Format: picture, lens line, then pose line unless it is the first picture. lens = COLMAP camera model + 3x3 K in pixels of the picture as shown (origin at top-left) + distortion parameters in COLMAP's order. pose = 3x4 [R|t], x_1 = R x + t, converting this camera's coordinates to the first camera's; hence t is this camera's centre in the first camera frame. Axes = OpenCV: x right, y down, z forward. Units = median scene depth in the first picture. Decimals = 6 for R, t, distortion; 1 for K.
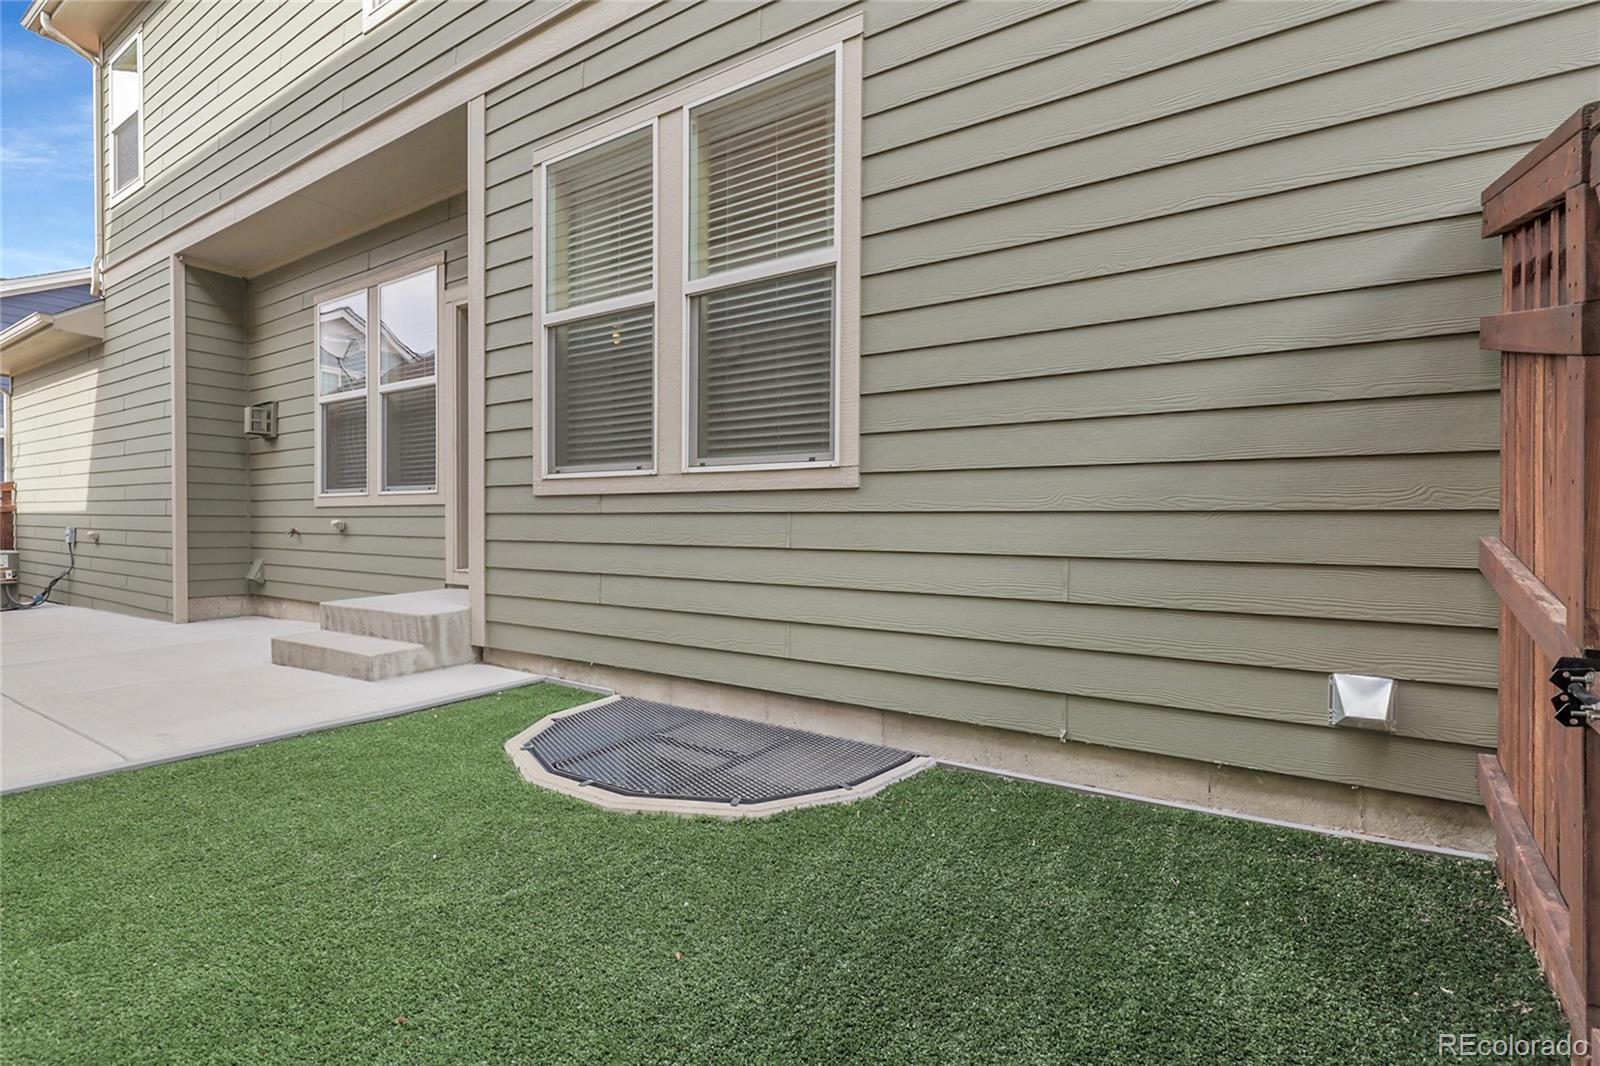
lens RADIAL K [[738.5, 0, 757.6], [0, 738.5, 531.4], [0, 0, 1]] dist [-0.003454, -0.000195]
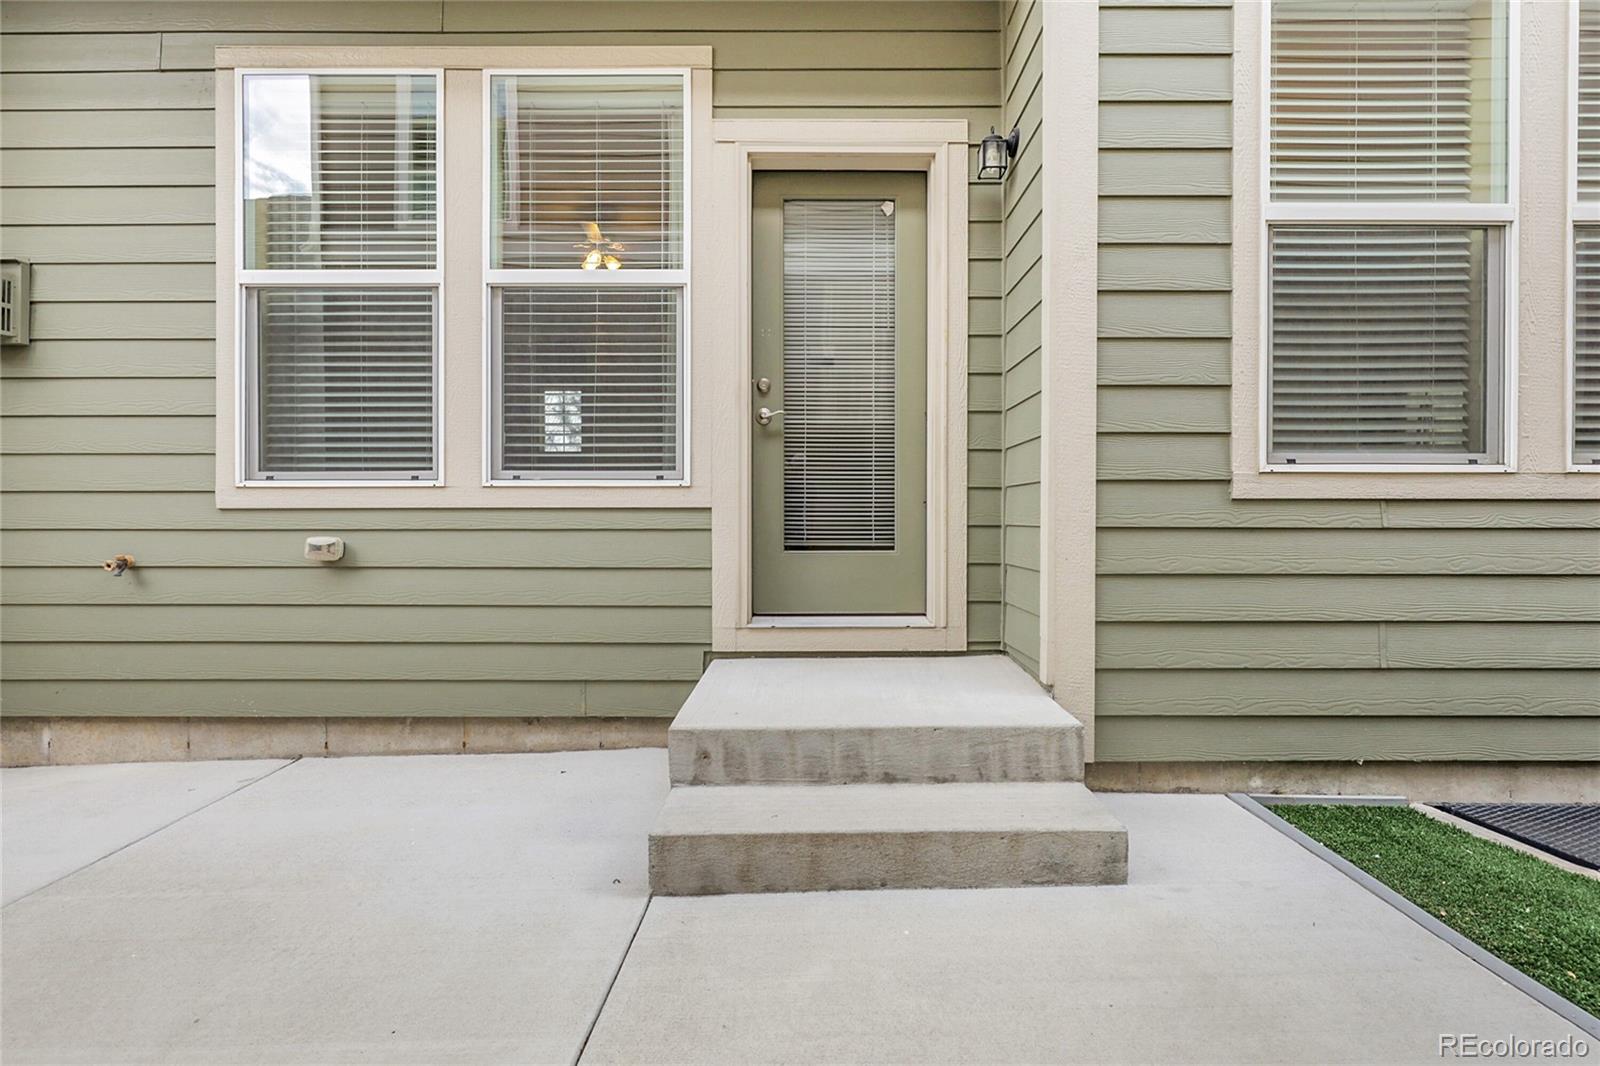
lens RADIAL K [[677.2, 0, 803.6], [0, 677.2, 543.1], [0, 0, 1]] dist [0.007239, 0.000154]
pose [[0.821992, 0.002125, 0.569496, -0.845564], [0.007500, 0.999866, -0.014556, -0.005339], [-0.569450, 0.016236, 0.821865, 0.691822]]
